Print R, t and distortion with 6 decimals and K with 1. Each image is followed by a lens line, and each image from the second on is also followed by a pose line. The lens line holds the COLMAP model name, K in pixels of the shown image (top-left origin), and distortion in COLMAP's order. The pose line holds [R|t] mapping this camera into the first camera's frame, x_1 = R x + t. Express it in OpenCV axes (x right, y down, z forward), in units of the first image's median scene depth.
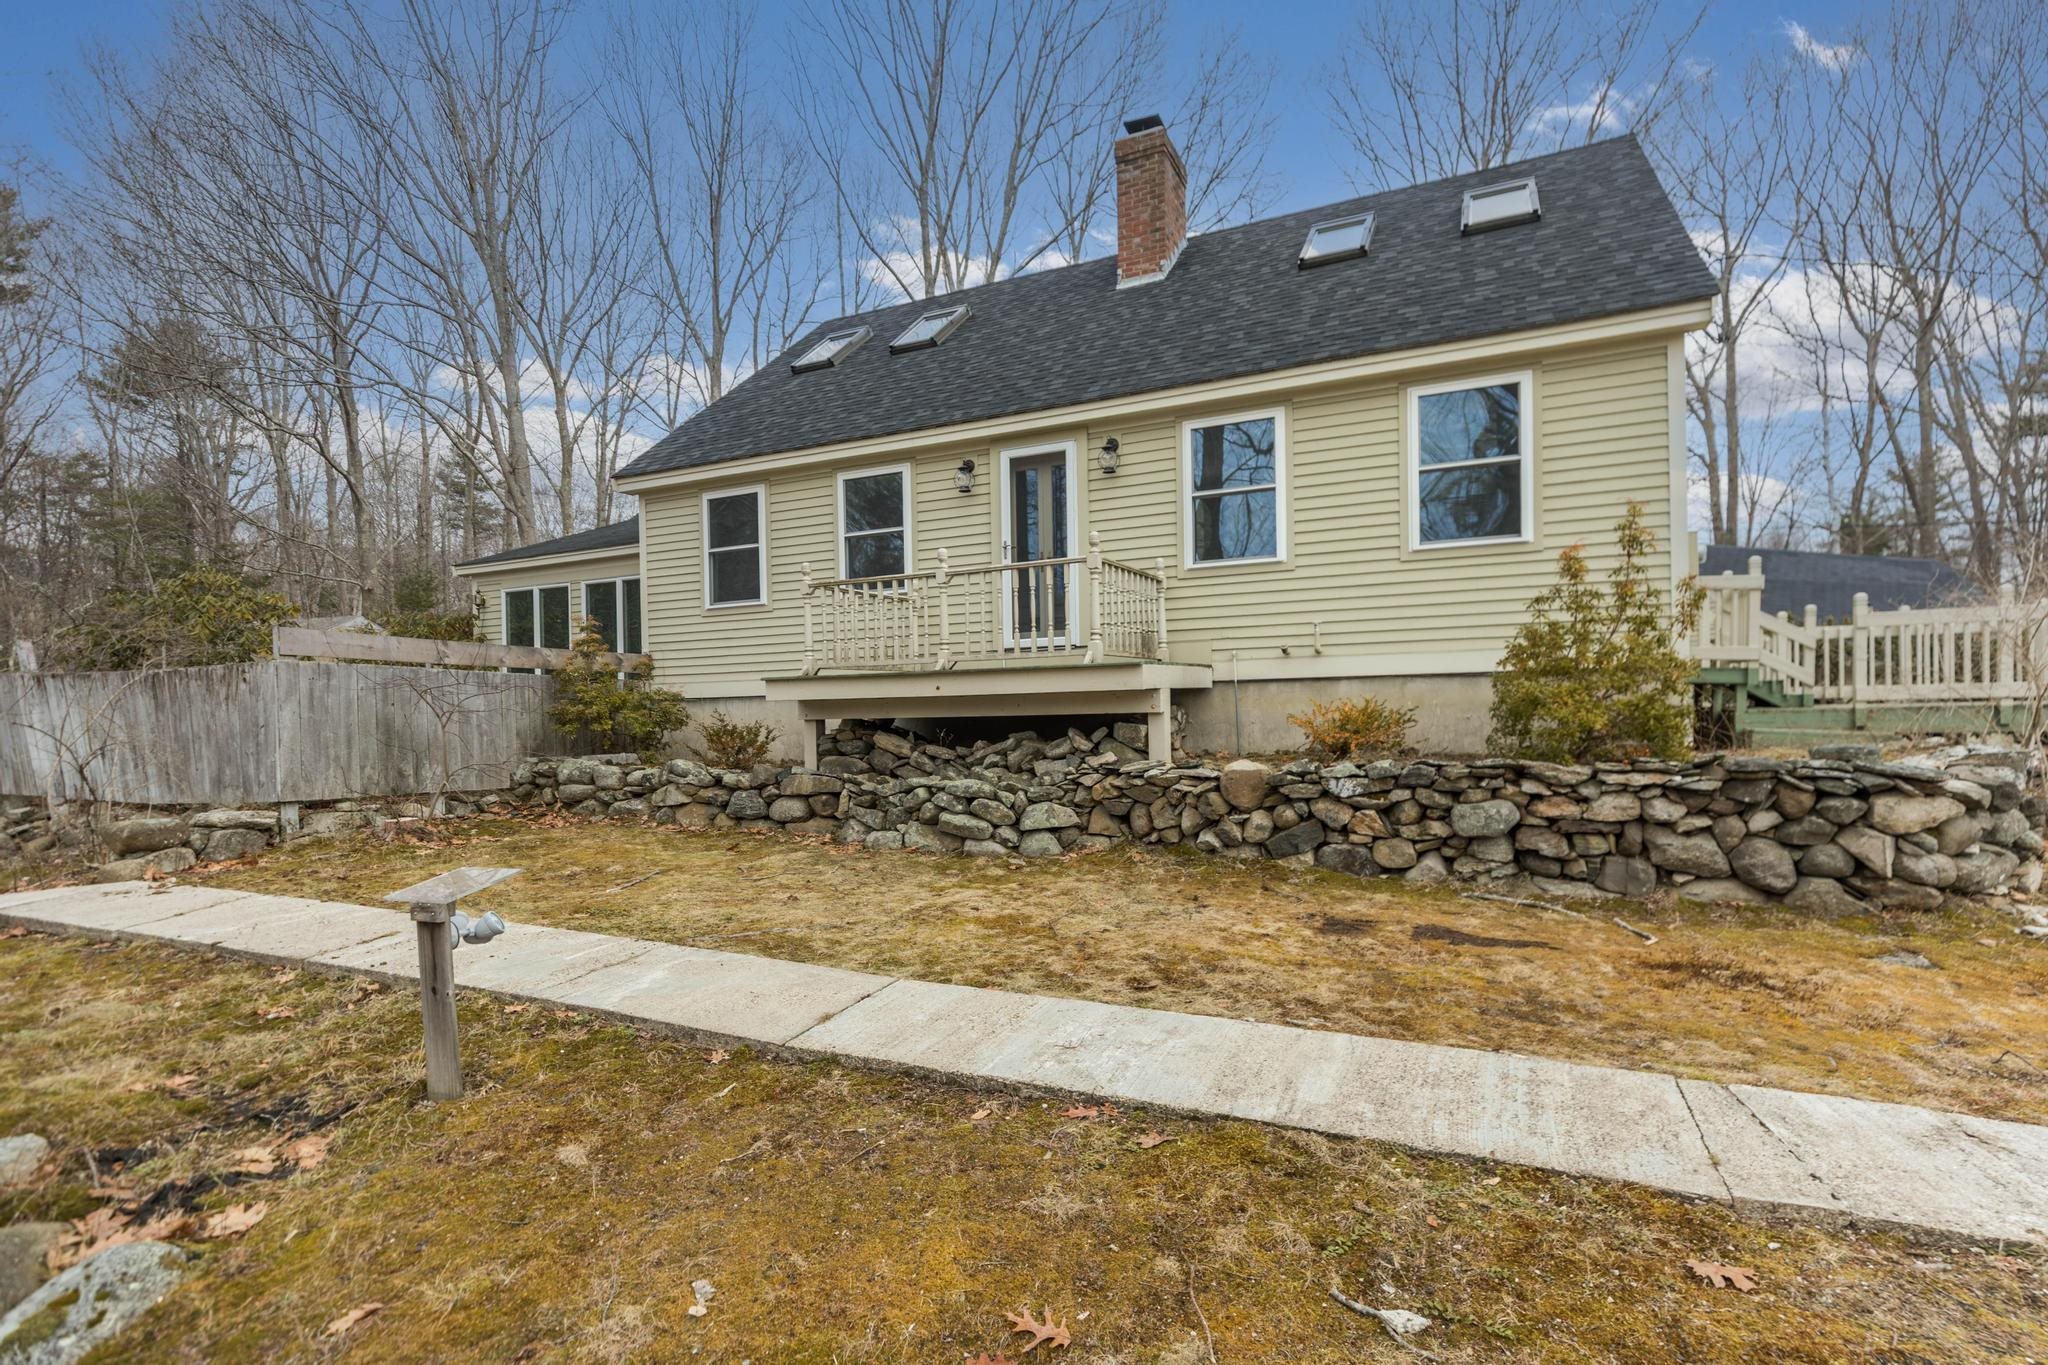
lens RADIAL K [[944.7, 0, 1052.8], [0, 944.7, 725.3], [0, 0, 1]] dist [-0.002273, 0.003827]
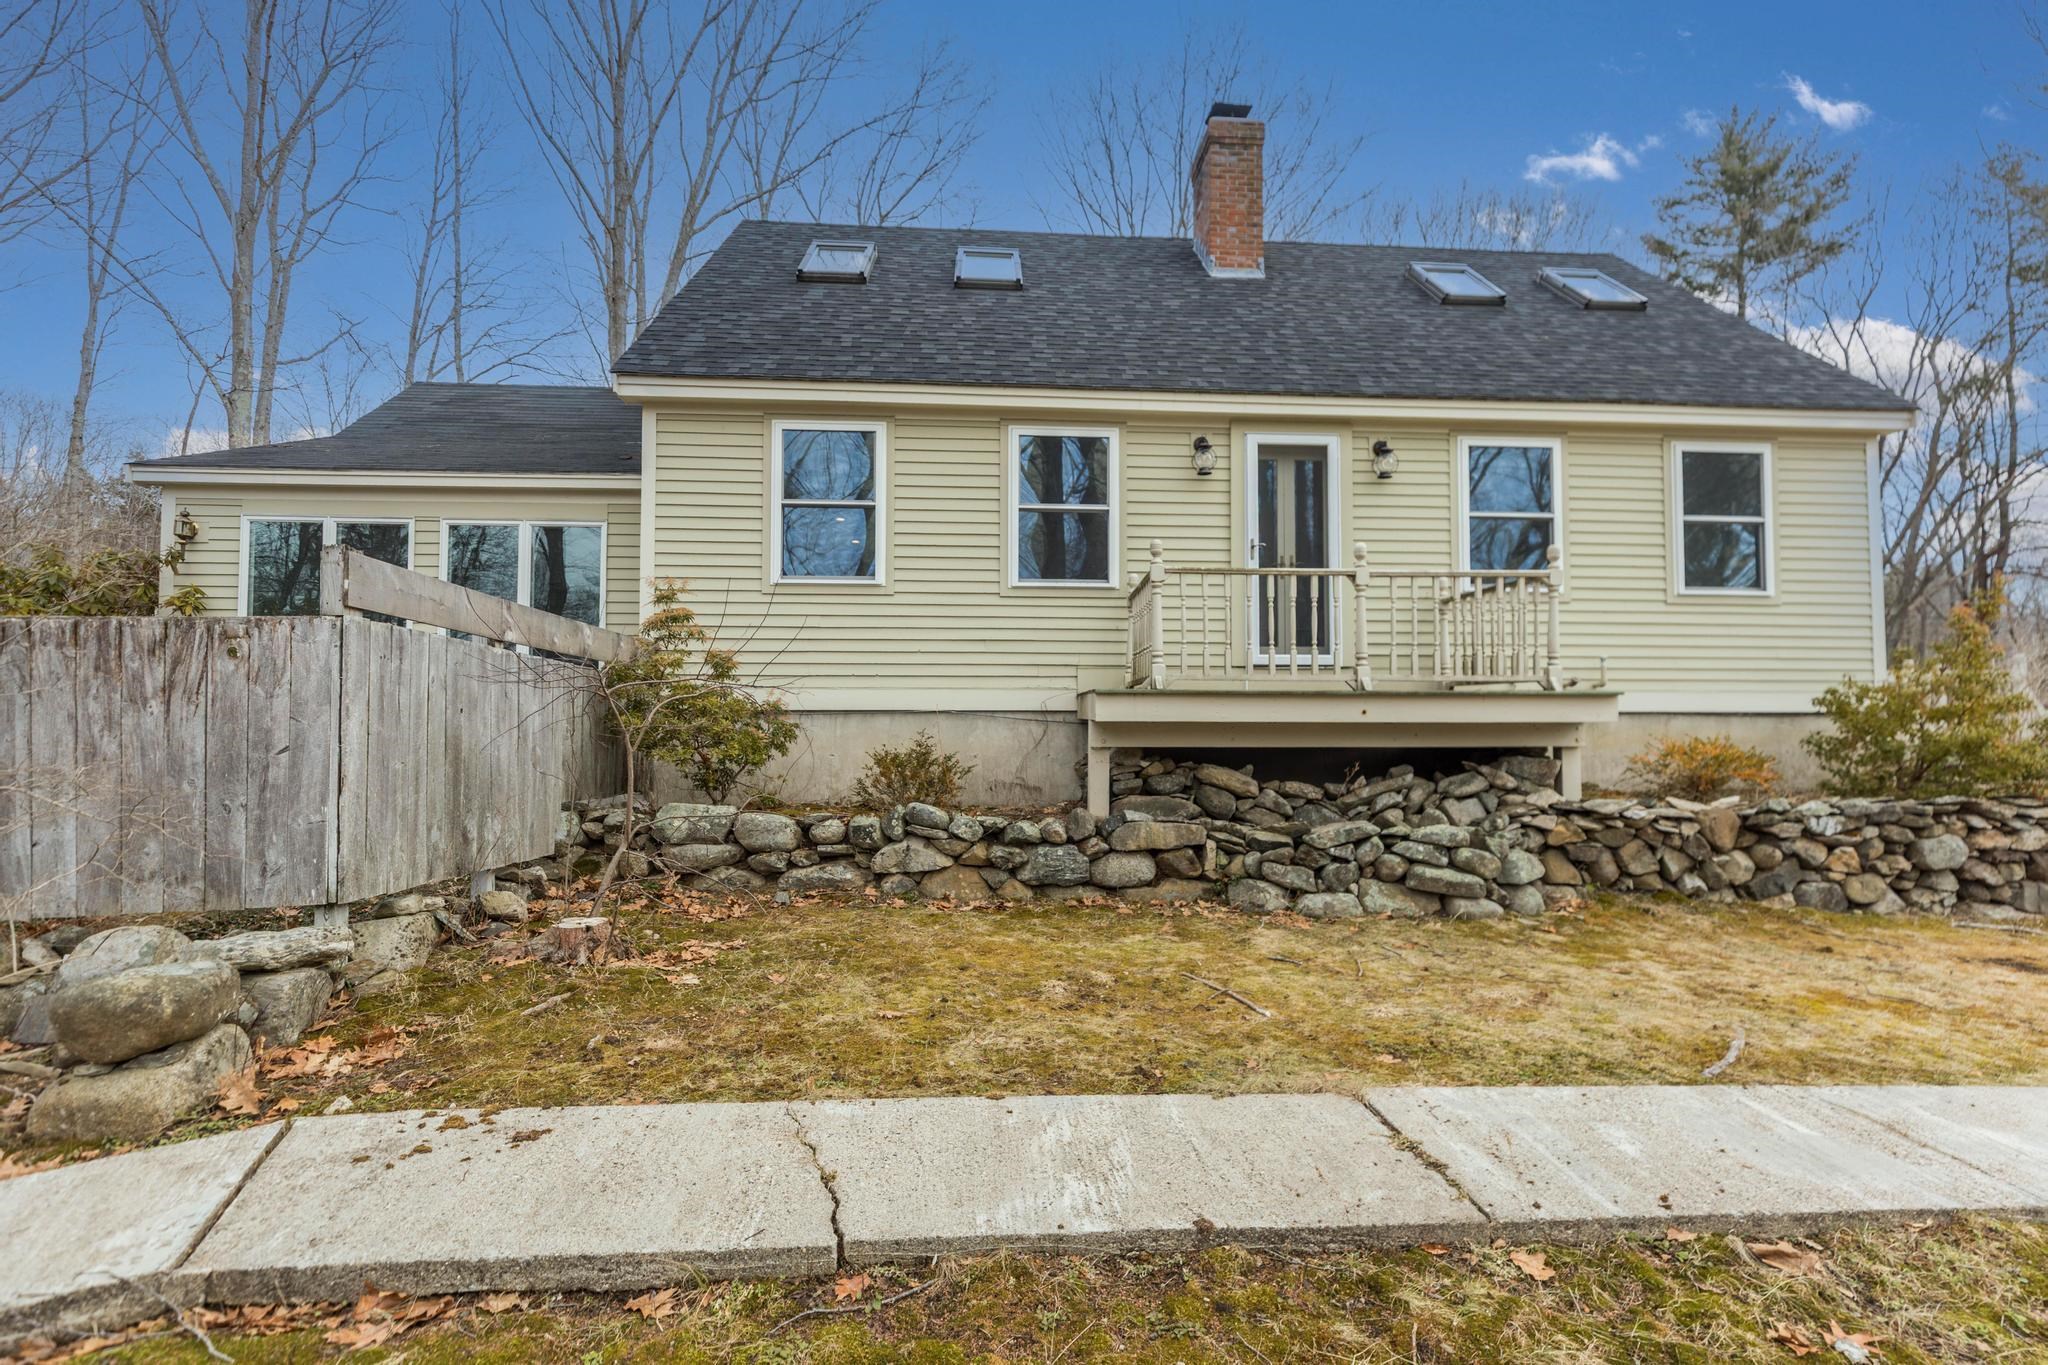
lens RADIAL K [[977.8, 0, 1023.1], [0, 977.8, 705.9], [0, 0, 1]] dist [-0.000249, -0.000199]
pose [[0.878554, 0.033567, 0.476463, -0.725433], [-0.012712, 0.998817, -0.046929, -0.001355], [-0.477474, 0.035173, 0.877941, 0.374563]]
